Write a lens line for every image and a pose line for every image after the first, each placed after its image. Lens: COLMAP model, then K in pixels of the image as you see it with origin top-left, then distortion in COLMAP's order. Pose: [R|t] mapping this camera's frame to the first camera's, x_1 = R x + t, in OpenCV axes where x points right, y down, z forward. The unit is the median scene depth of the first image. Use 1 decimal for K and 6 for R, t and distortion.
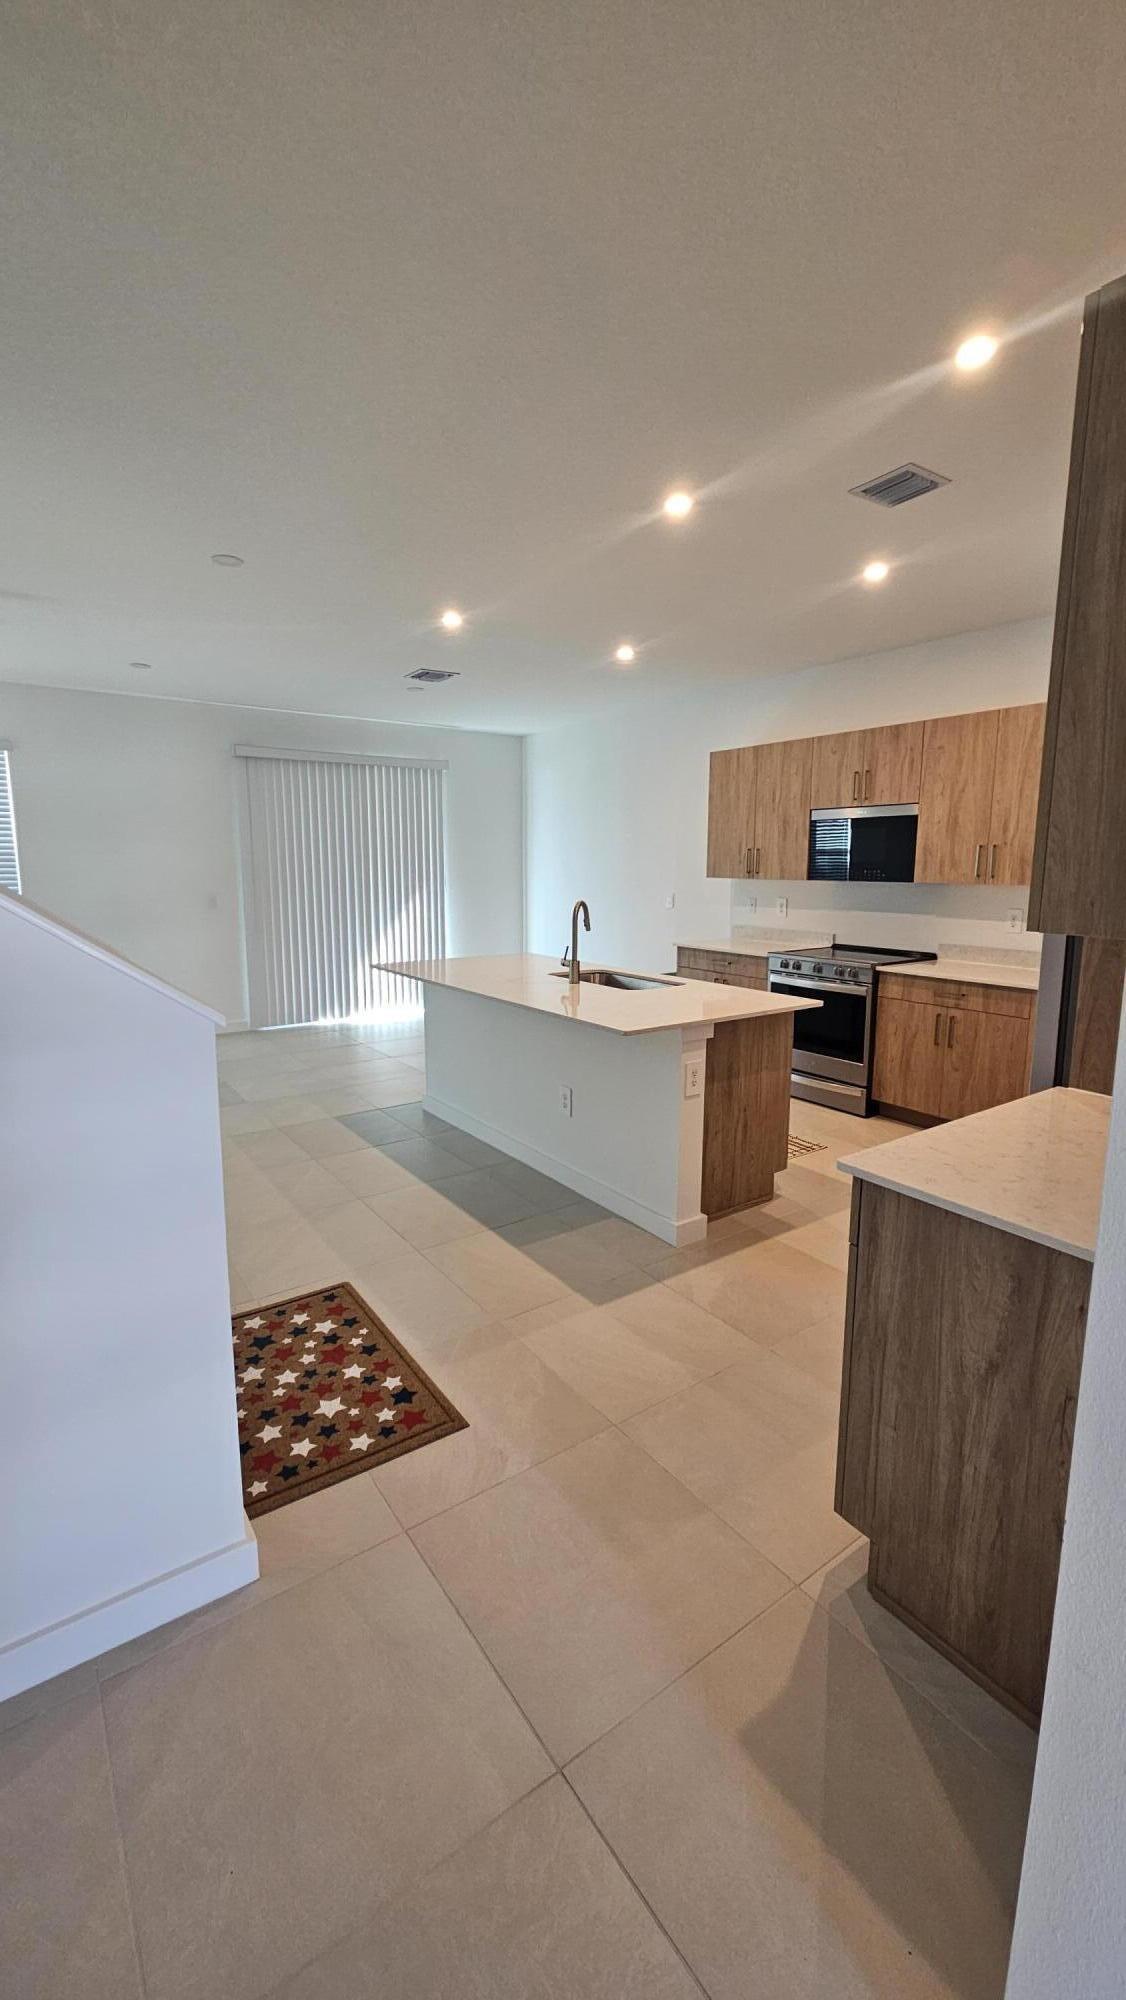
lens RADIAL K [[823.5, 0, 563.0], [0, 823.5, 1000.0], [0, 0, 1]] dist [0.001374, -0.000035]
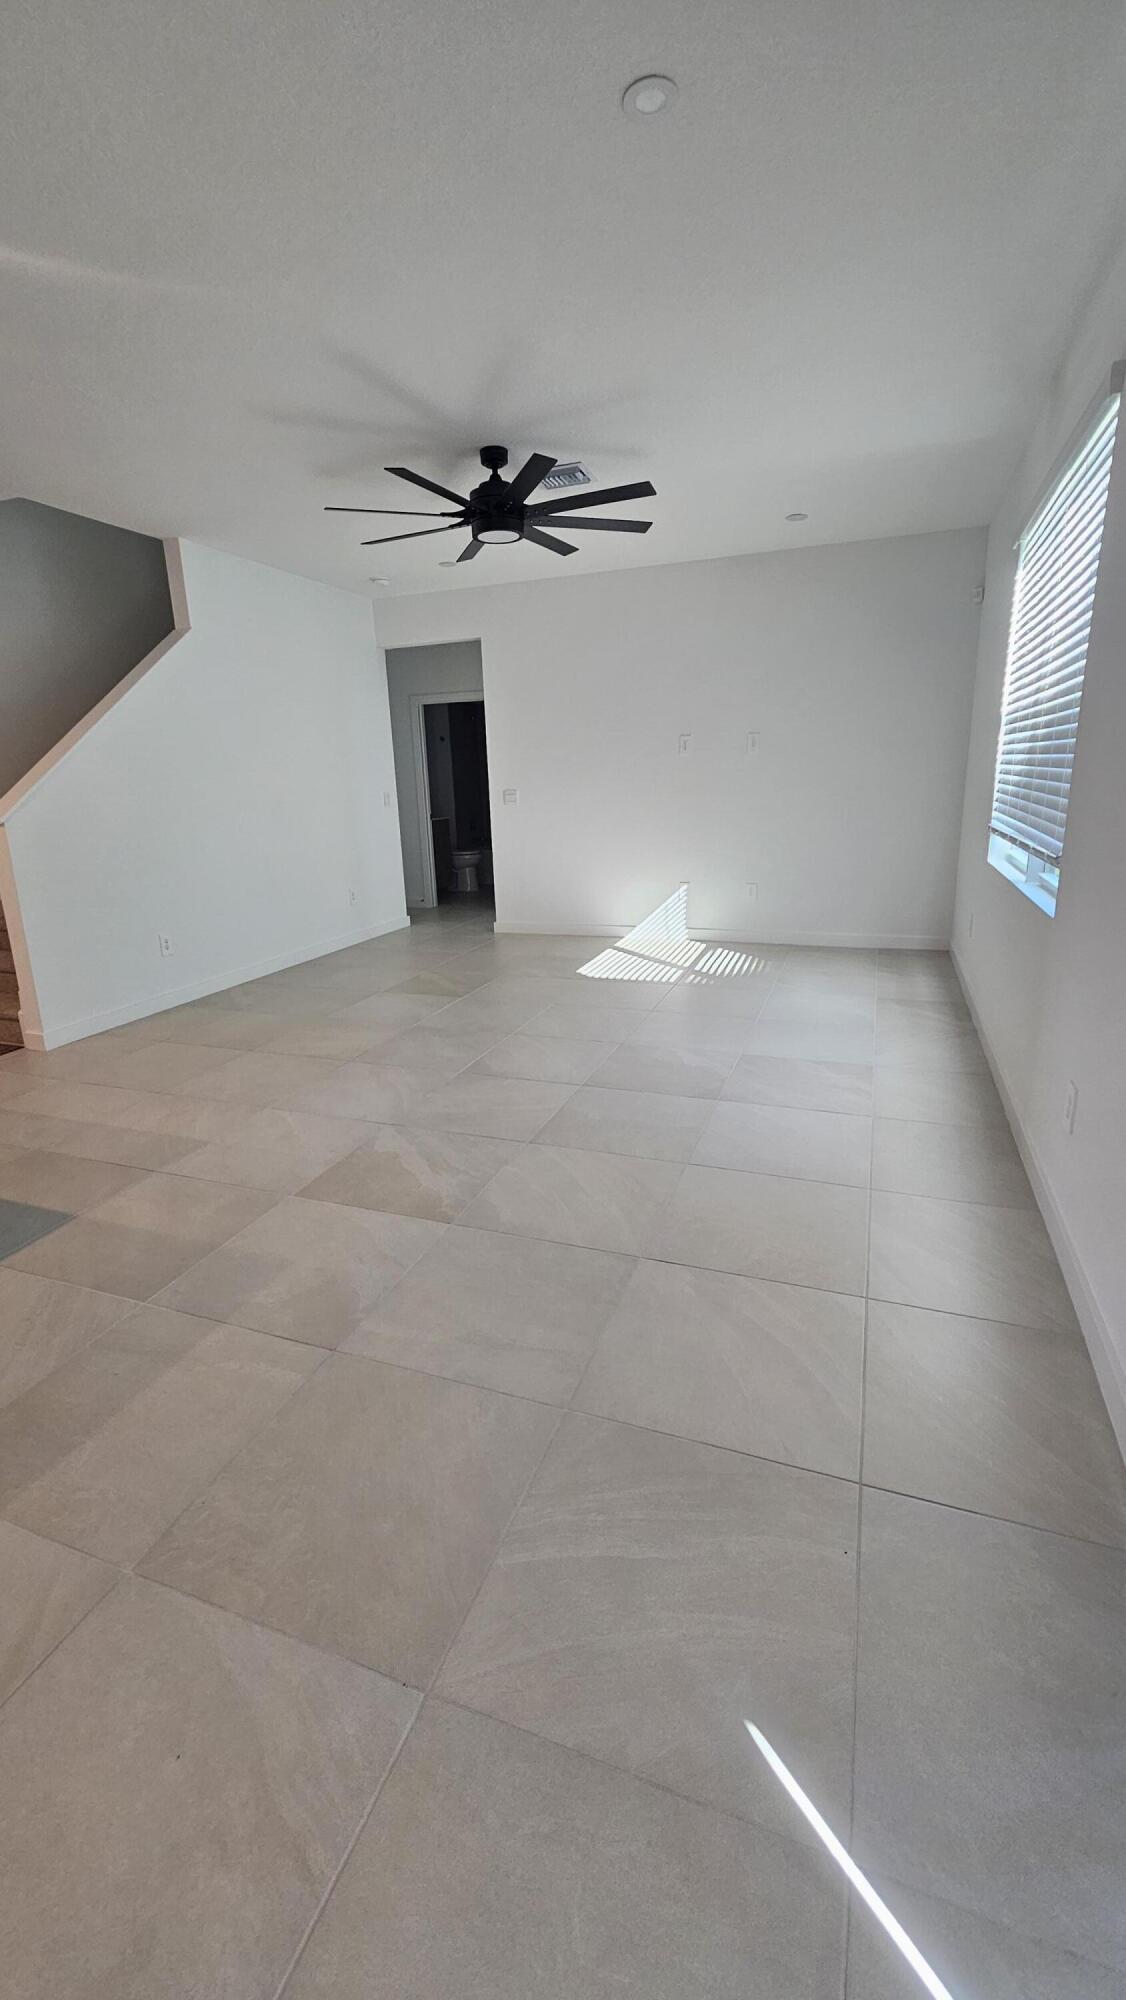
lens RADIAL K [[823.5, 0, 563.0], [0, 823.5, 1000.0], [0, 0, 1]] dist [0.001374, -0.000035]
pose [[-0.825418, 0.178170, -0.535669, -0.286304], [-0.063783, 0.913378, 0.402085, -0.247250], [0.560908, 0.366055, -0.742554, 1.602850]]
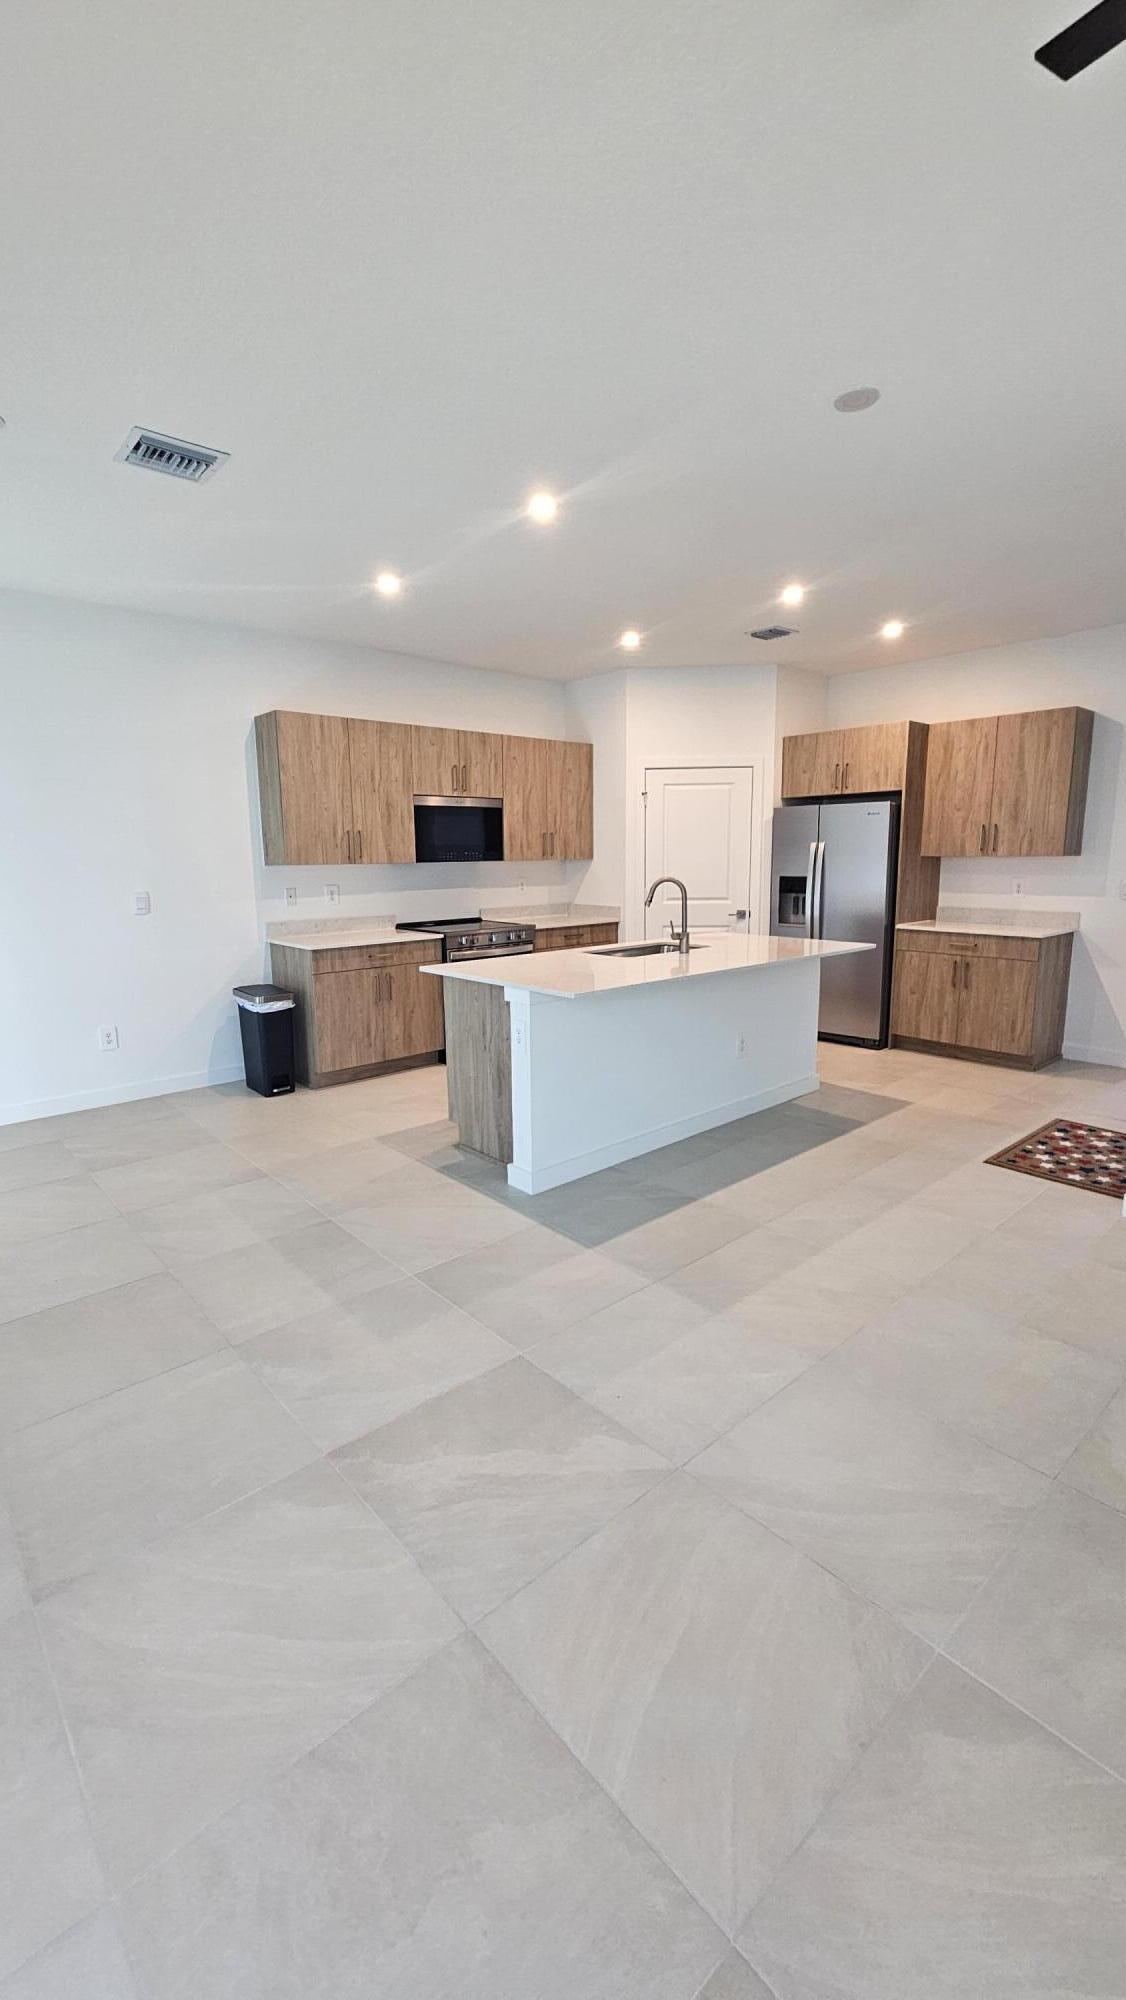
lens RADIAL K [[823.5, 0, 563.0], [0, 823.5, 1000.0], [0, 0, 1]] dist [0.001374, -0.000035]
pose [[-0.115437, -0.178426, 0.977158, -0.884471], [0.176095, 0.964477, 0.196913, -0.172232], [-0.977581, 0.194804, -0.079916, 1.071232]]
